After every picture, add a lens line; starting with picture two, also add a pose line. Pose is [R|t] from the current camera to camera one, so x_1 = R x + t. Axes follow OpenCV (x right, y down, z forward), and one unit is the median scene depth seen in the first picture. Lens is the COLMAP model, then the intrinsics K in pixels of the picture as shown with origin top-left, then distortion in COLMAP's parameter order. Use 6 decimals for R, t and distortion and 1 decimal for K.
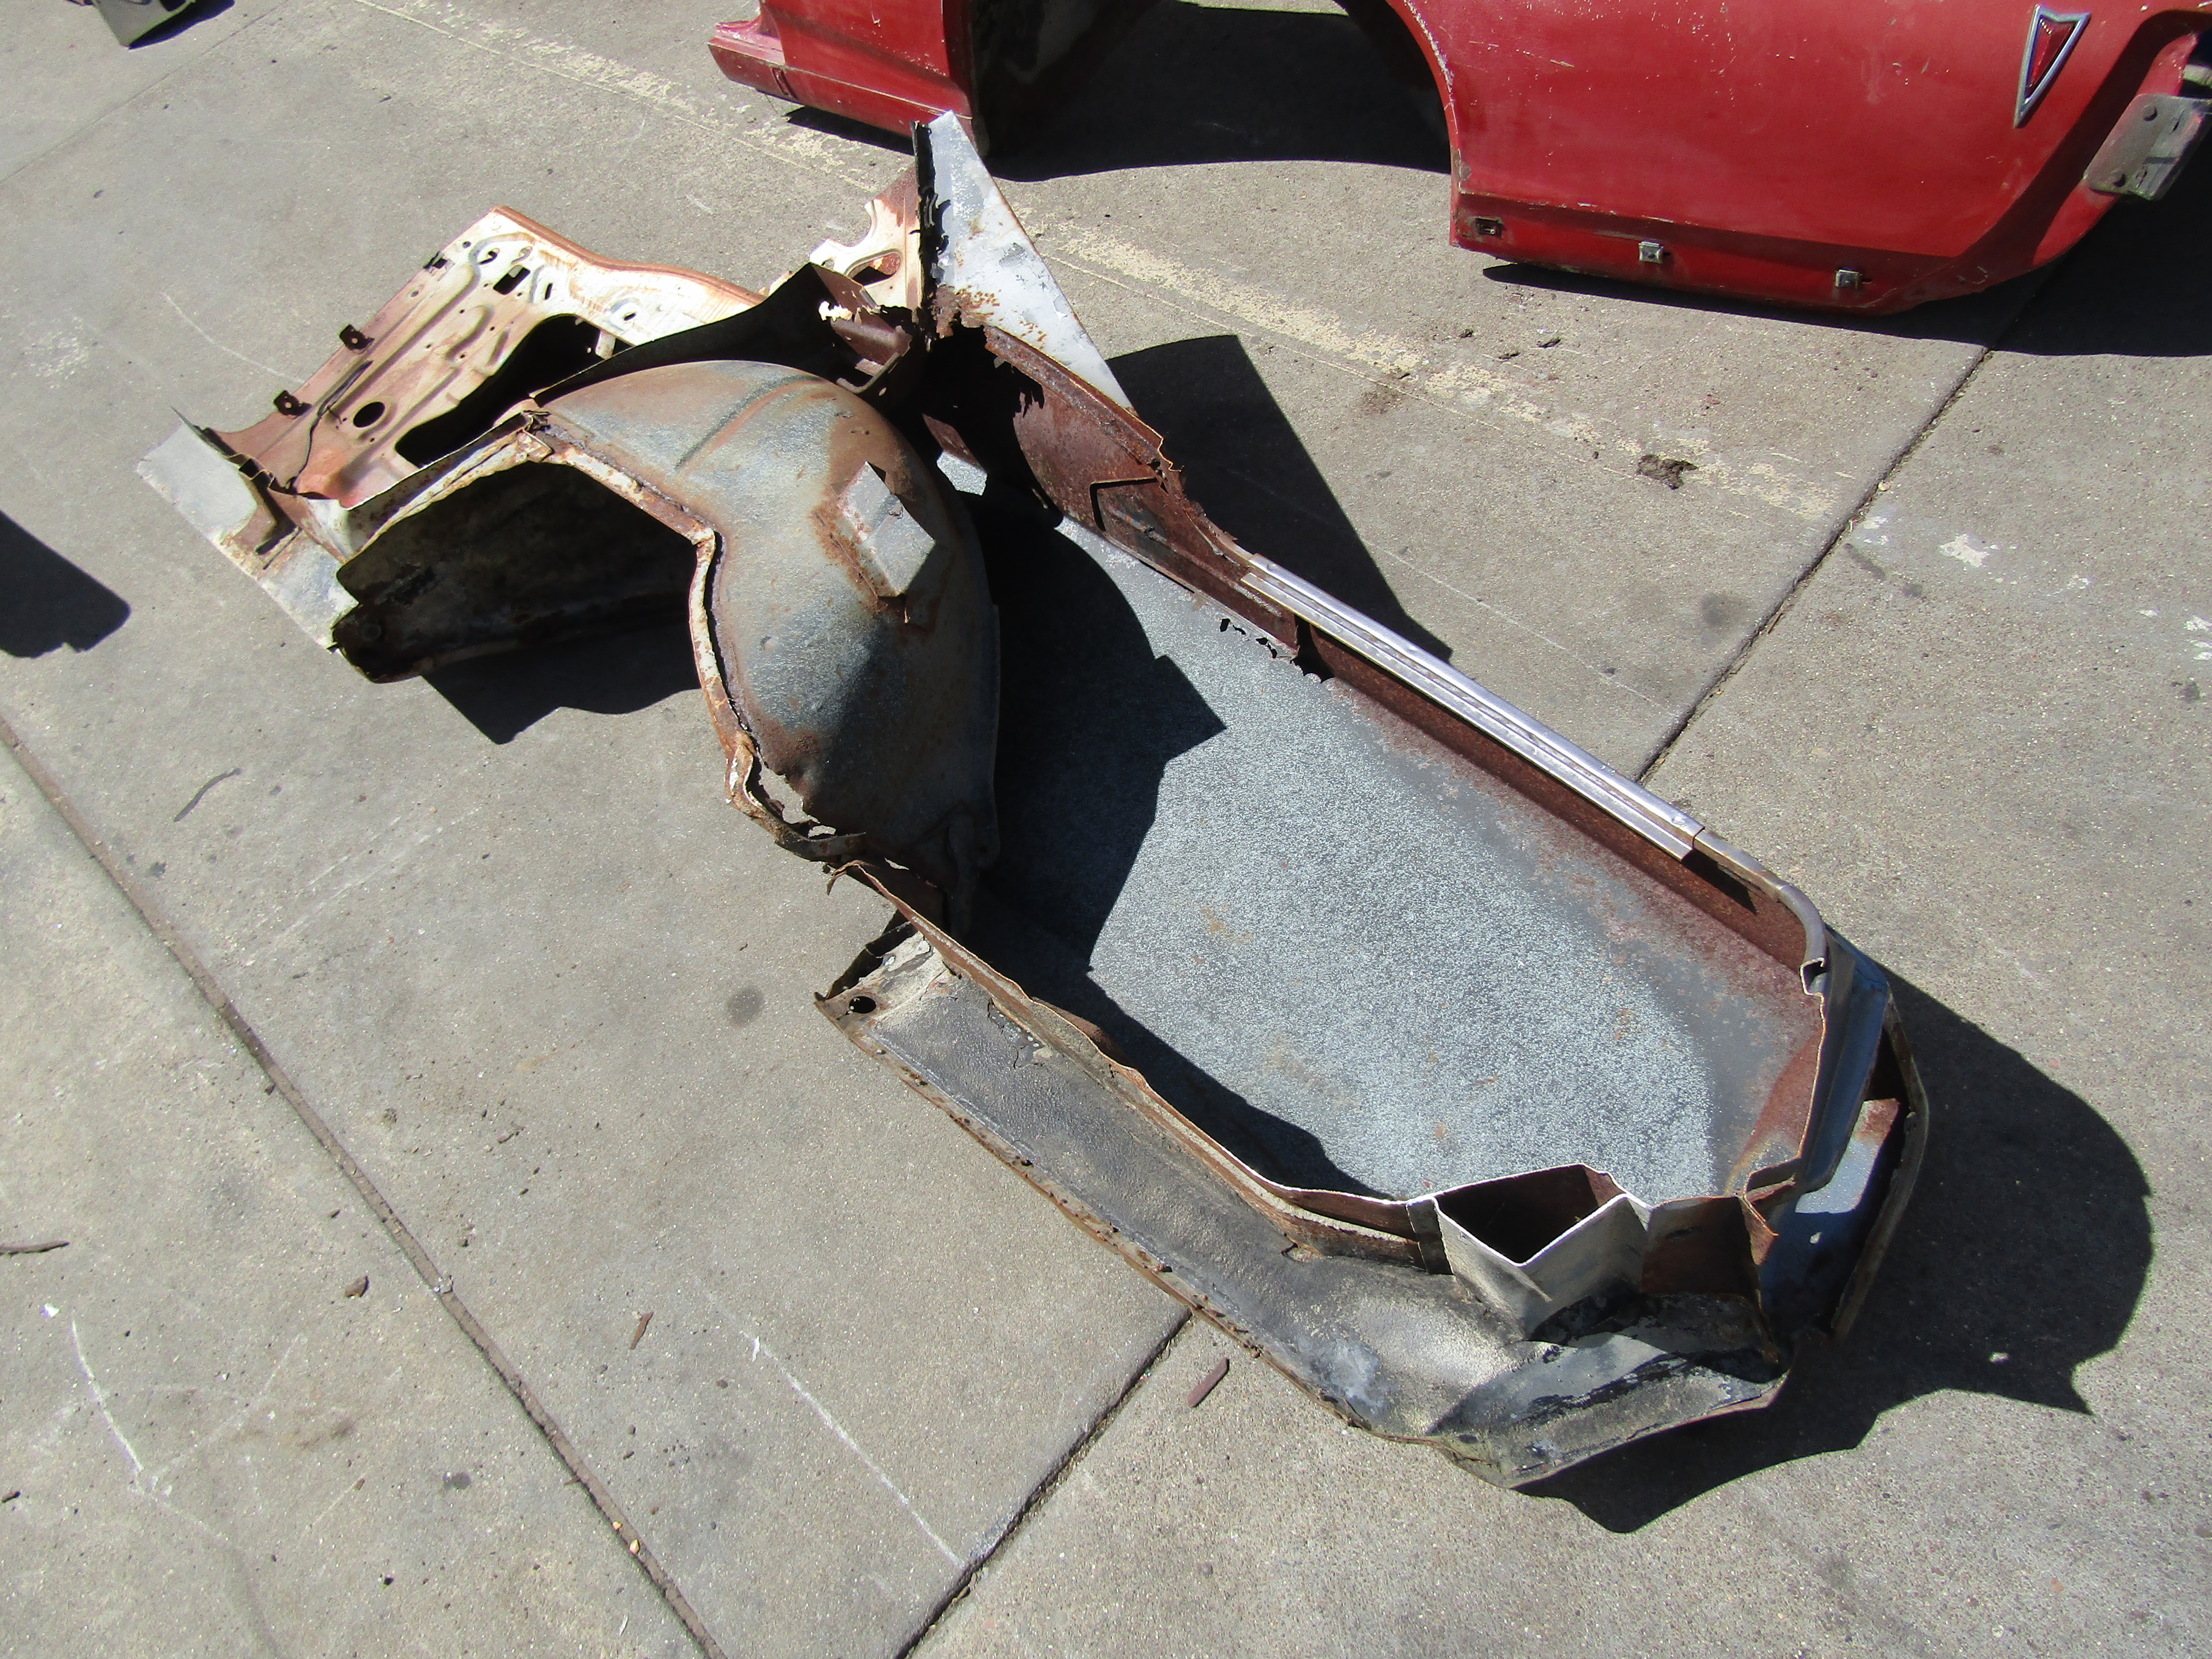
lens RADIAL K [[1572.9, 0, 1106.7], [0, 1572.9, 848.5], [0, 0, 1]] dist [-0.006679, 0.000785]
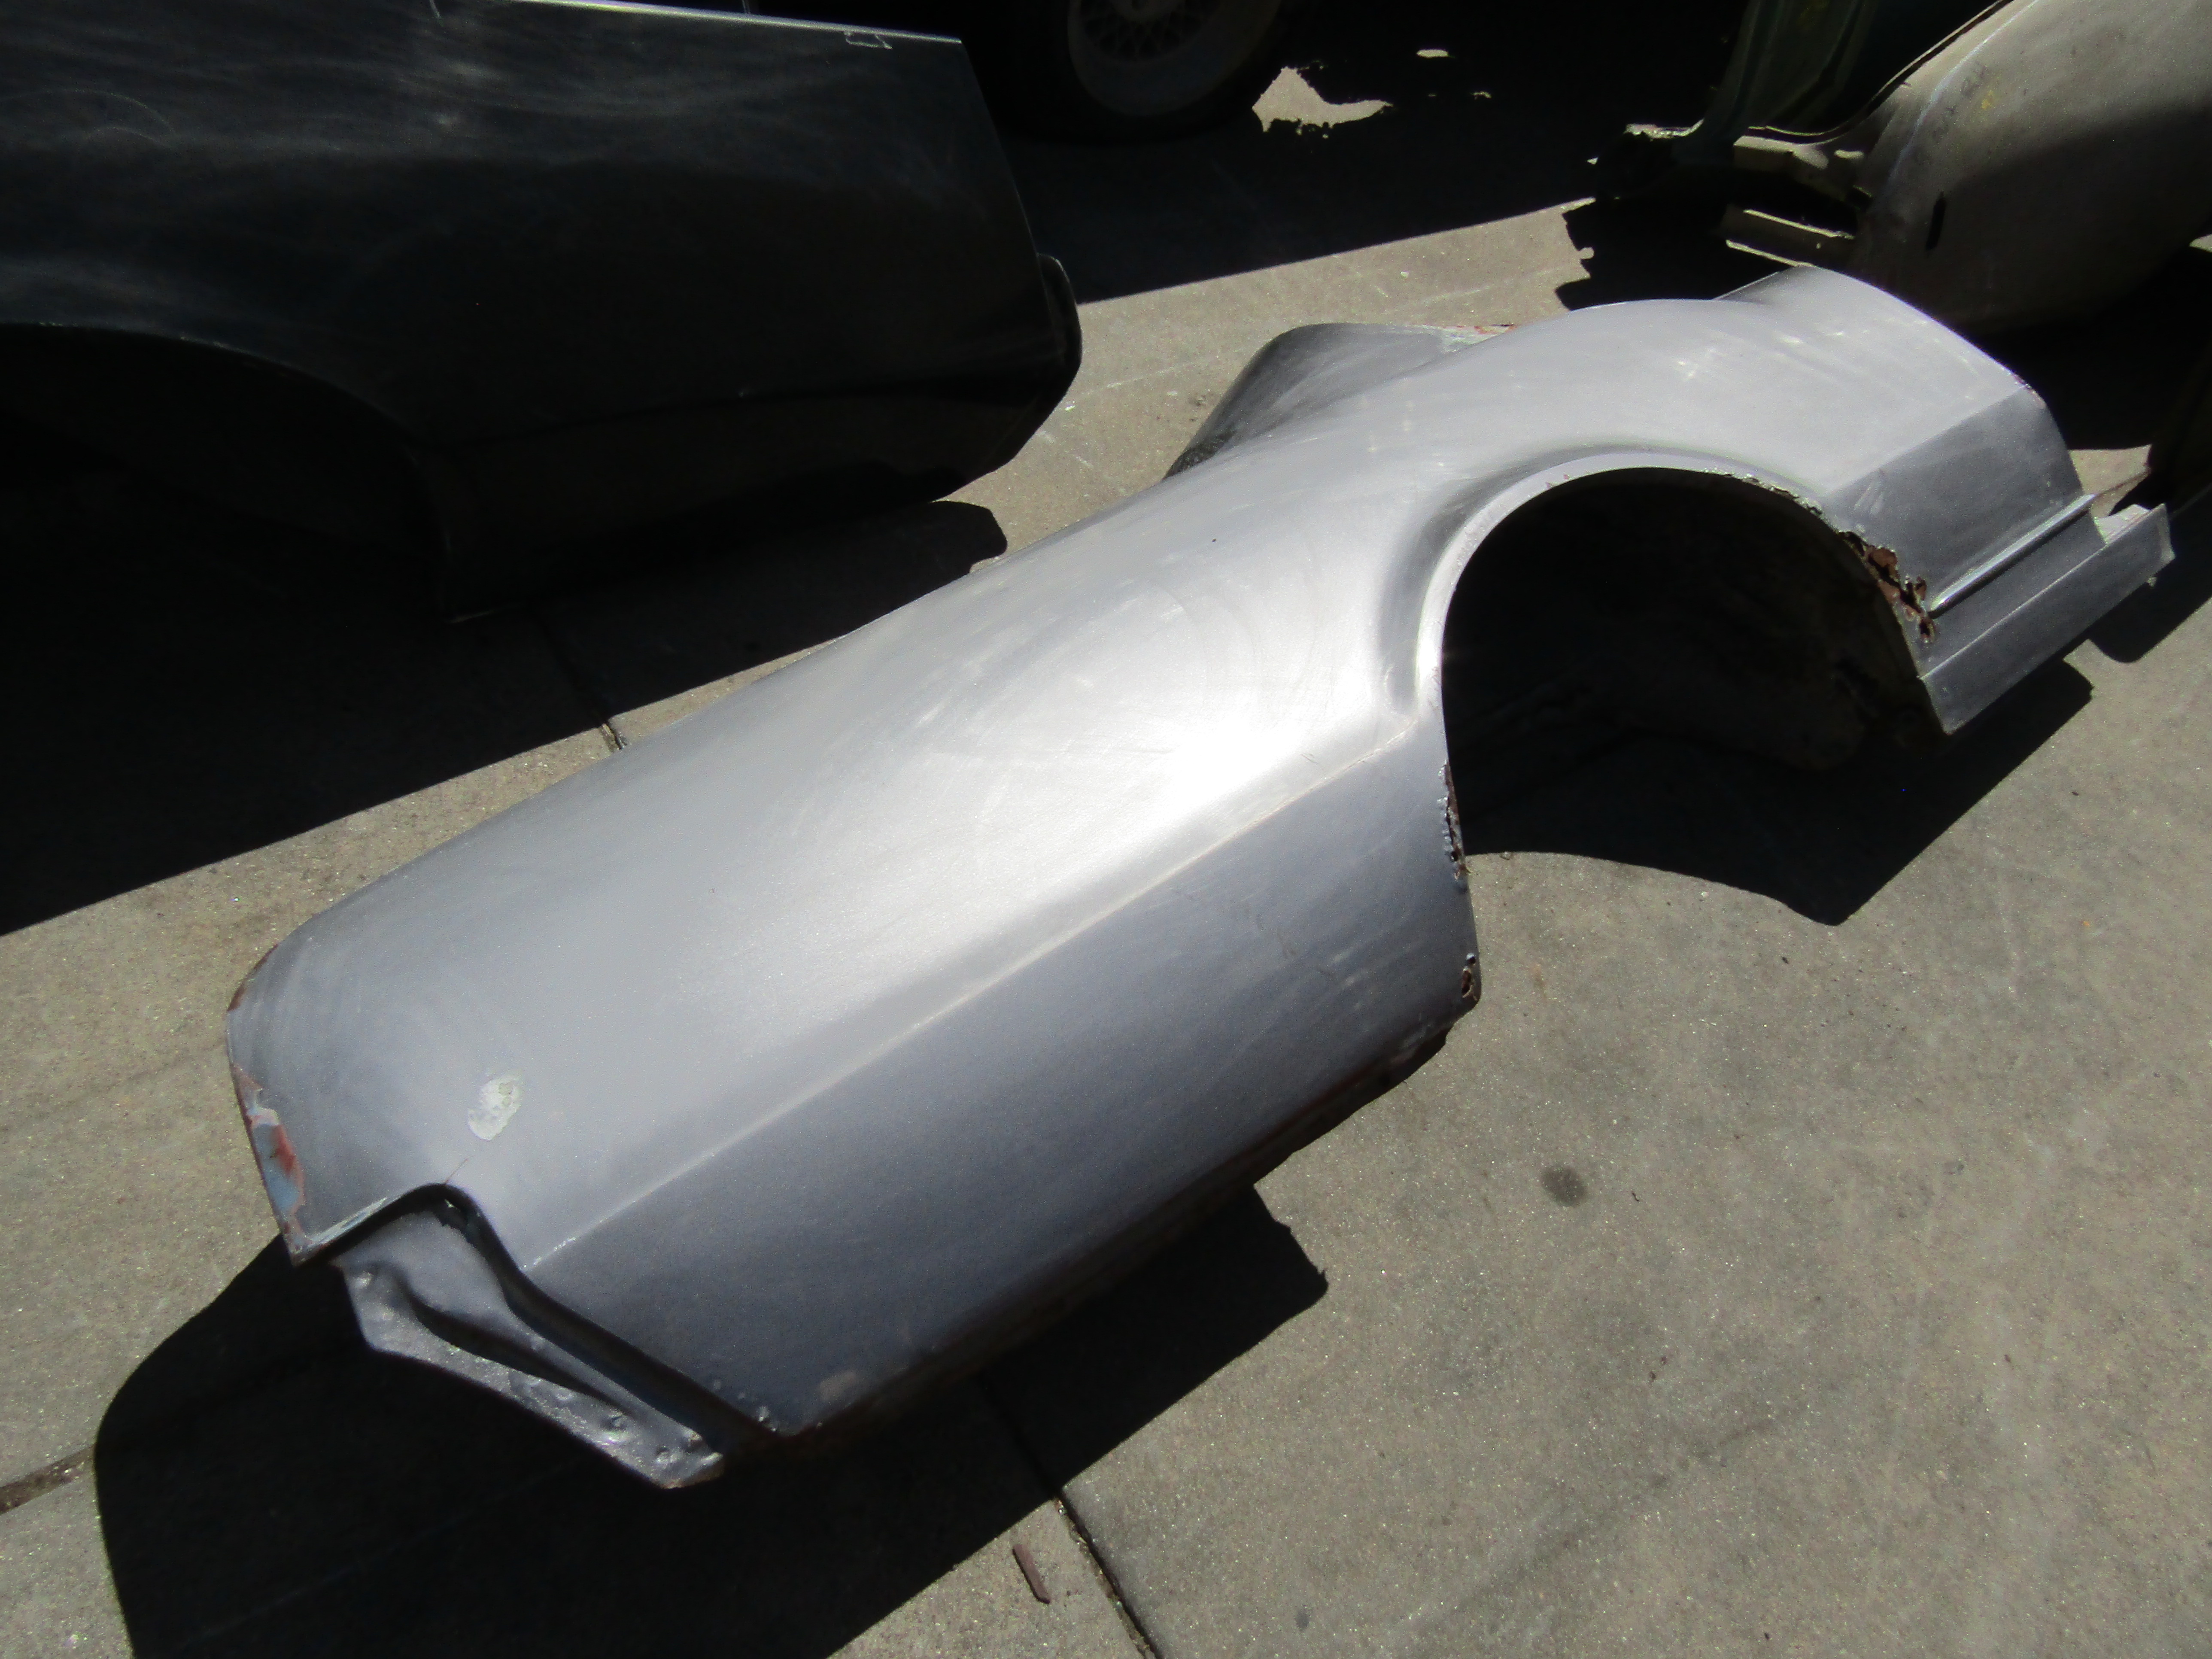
lens RADIAL K [[1572.9, 0, 1095.9], [0, 1572.9, 839.1], [0, 0, 1]] dist [-0.006679, 0.000785]
pose [[-0.260277, 0.871832, -0.414928, 0.042875], [-0.865441, -0.020118, 0.500606, -0.105470], [0.428097, 0.489393, 0.759755, 0.061674]]
